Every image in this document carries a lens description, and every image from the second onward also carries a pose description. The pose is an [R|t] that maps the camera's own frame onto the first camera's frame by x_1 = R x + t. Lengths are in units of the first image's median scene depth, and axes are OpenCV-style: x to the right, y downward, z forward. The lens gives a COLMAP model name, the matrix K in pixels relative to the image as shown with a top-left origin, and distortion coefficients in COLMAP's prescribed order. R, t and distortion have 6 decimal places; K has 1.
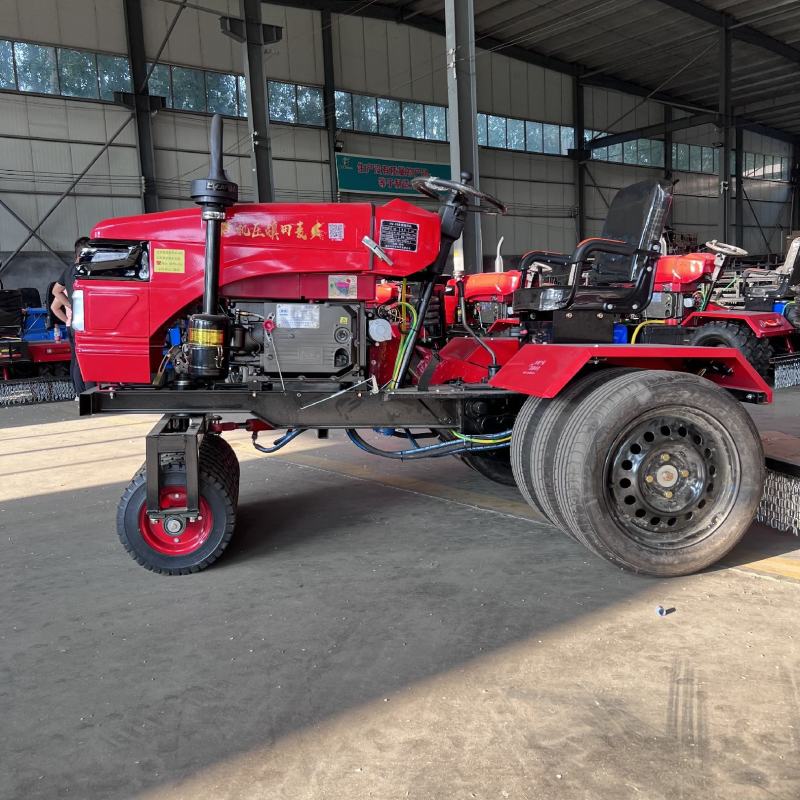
lens RADIAL K [[818.9, 0, 398.0], [0, 818.9, 401.7], [0, 0, 1]] dist [0.013237, 0.000000]
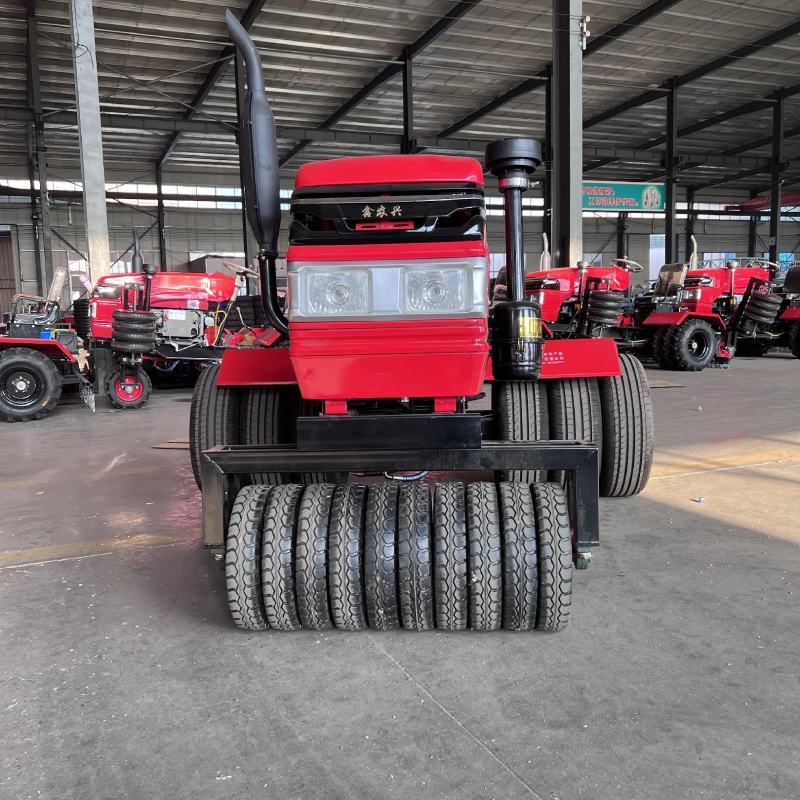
lens RADIAL K [[818.9, 0, 407.4], [0, 818.9, 376.2], [0, 0, 1]] dist [0.013237, 0.000000]
pose [[0.223636, -0.038733, 0.973903, -0.966203], [0.123960, 0.992226, 0.010997, -0.049385], [-0.966758, 0.118266, 0.226699, 0.847738]]
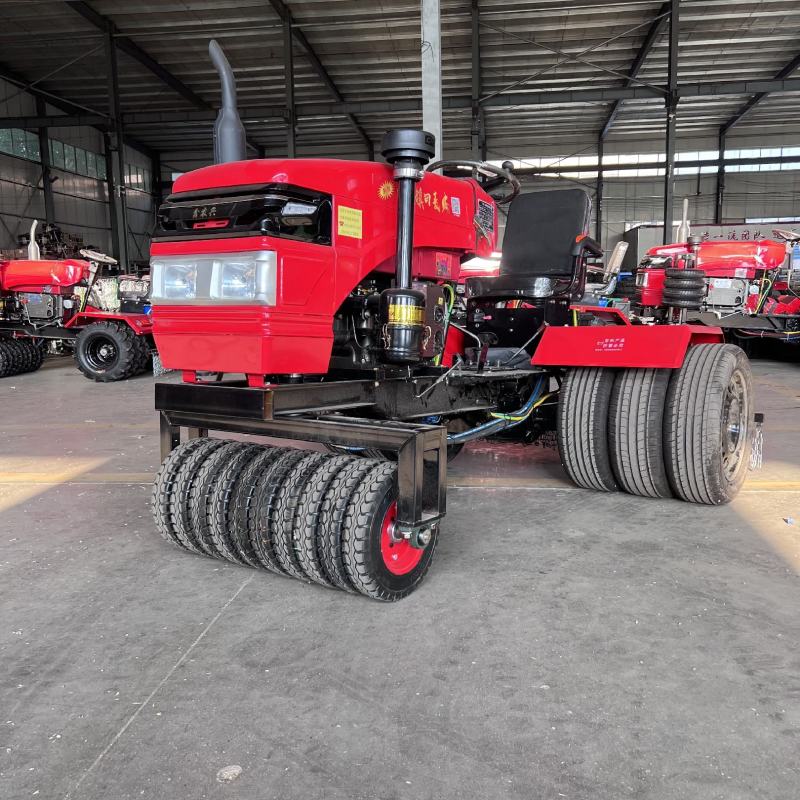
lens RADIAL K [[818.9, 0, 398.2], [0, 818.9, 397.9], [0, 0, 1]] dist [0.013237, 0.000000]
pose [[0.705000, -0.059917, 0.706671, -0.771404], [0.066689, 0.997610, 0.018053, -0.007678], [-0.706064, 0.034400, 0.707312, 0.366500]]
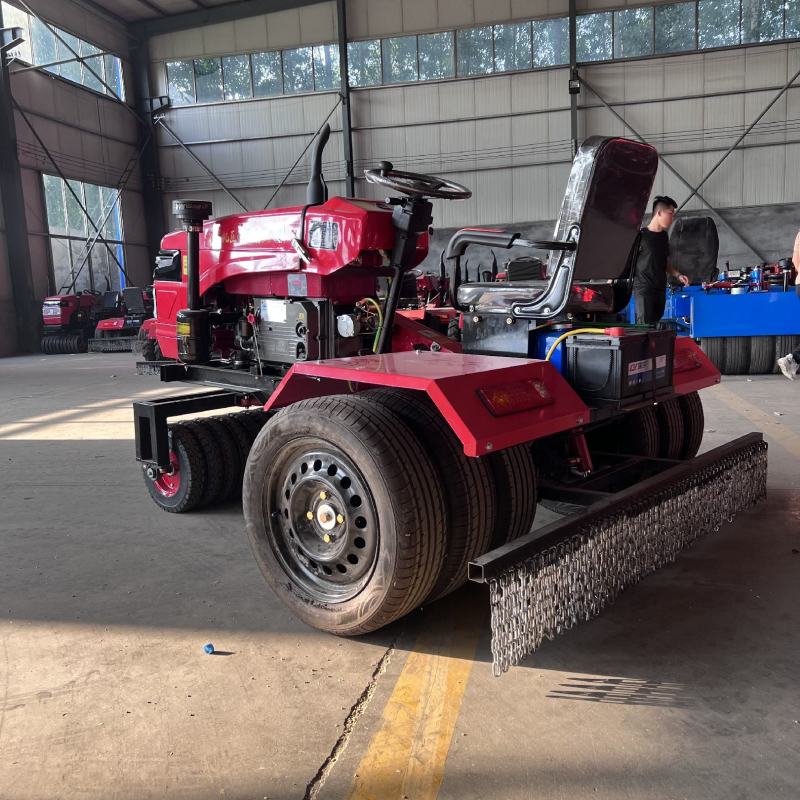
lens RADIAL K [[818.9, 0, 392.5], [0, 818.9, 402.9], [0, 0, 1]] dist [0.013237, 0.000000]
pose [[0.629333, 0.117441, -0.768211, 0.840187], [-0.070334, 0.993066, 0.094196, -0.095829], [0.773946, -0.005249, 0.633229, 0.414275]]
